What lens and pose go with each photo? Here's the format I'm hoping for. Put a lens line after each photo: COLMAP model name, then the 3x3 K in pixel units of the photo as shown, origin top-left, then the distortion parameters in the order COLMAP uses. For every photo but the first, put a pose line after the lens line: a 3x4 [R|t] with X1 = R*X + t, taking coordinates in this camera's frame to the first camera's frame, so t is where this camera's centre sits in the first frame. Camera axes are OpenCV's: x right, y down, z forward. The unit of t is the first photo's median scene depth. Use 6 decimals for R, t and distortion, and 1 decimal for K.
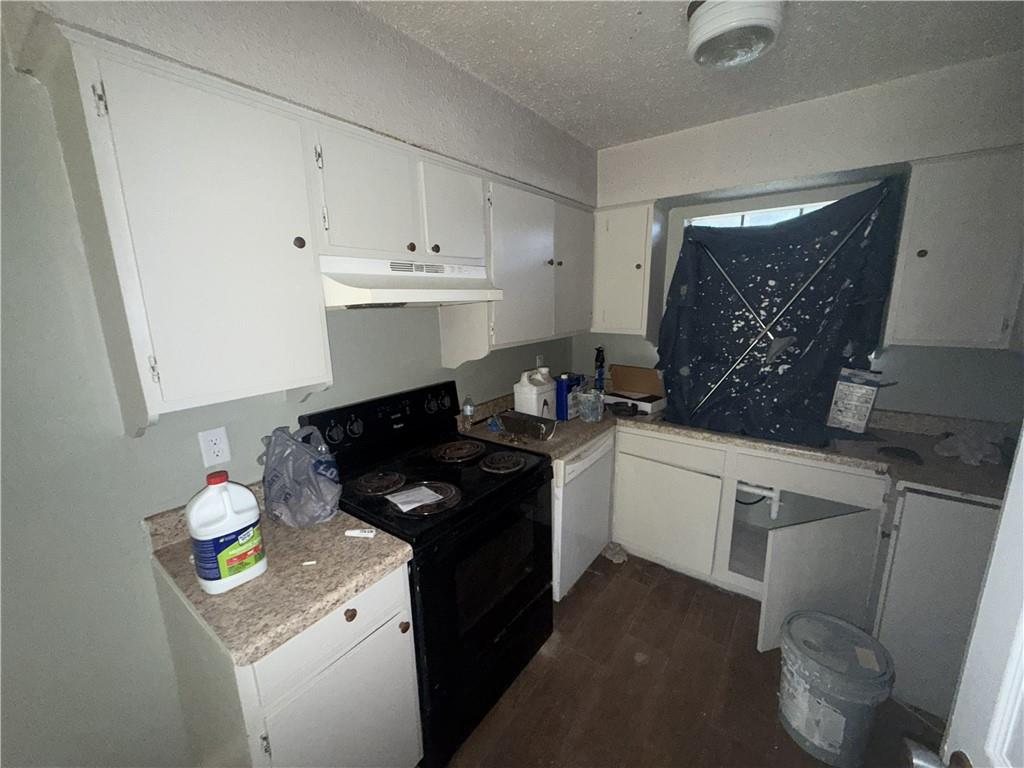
lens RADIAL K [[409.1, 0, 509.6], [0, 409.1, 383.7], [0, 0, 1]] dist [0.000962, -0.000518]
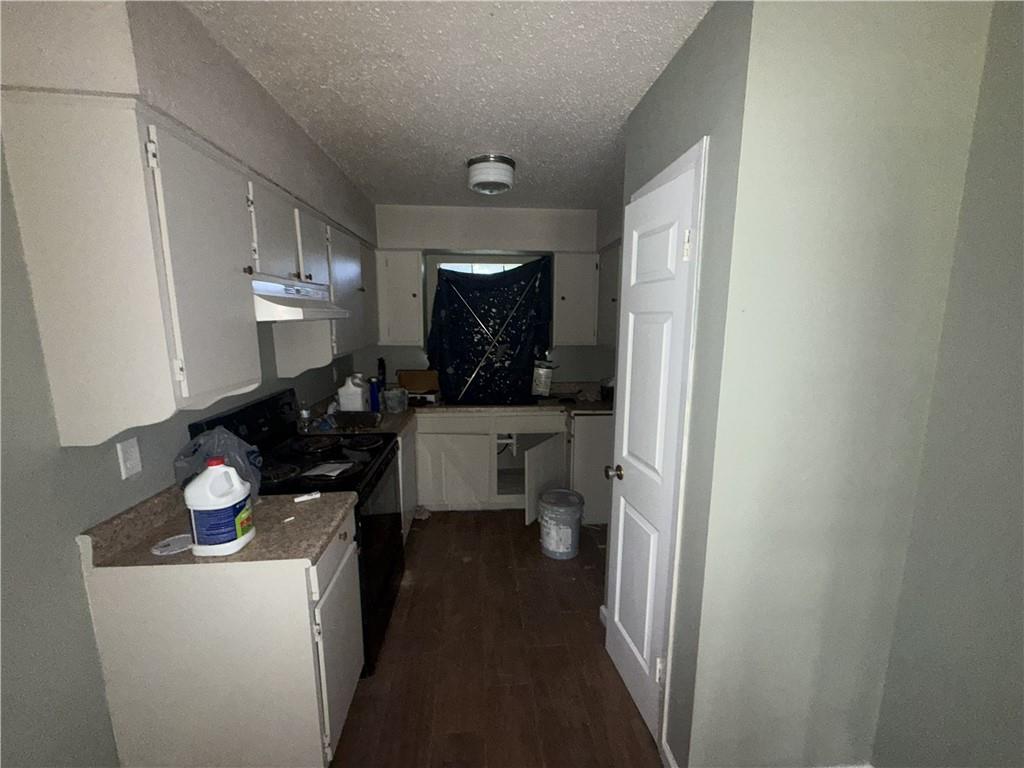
lens RADIAL K [[409.1, 0, 510.2], [0, 409.1, 383.7], [0, 0, 1]] dist [0.000962, -0.000518]
pose [[0.753668, -0.087183, 0.651447, -0.396645], [0.119808, 0.992780, -0.005744, 0.055594], [-0.646243, 0.082378, 0.758672, -0.234363]]
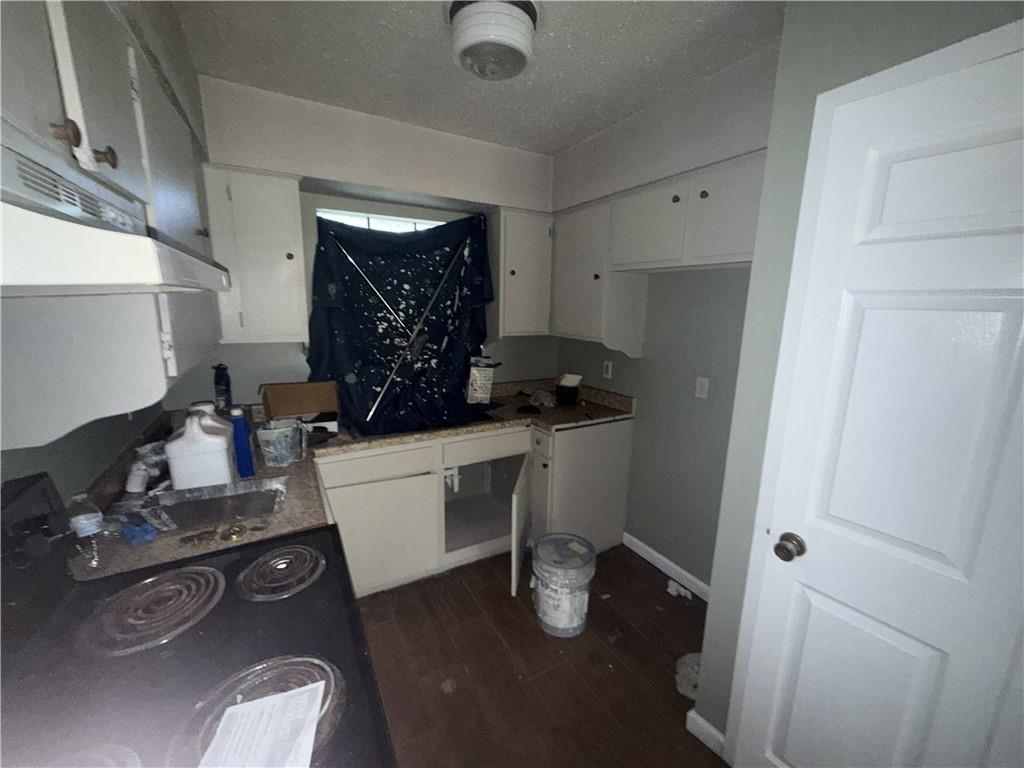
lens RADIAL K [[409.1, 0, 510.8], [0, 409.1, 383.3], [0, 0, 1]] dist [0.000962, -0.000518]
pose [[0.400530, -0.155739, 0.902951, -0.296965], [0.164038, 0.981717, 0.096561, -0.058039], [-0.901480, 0.109442, 0.418755, 0.347185]]
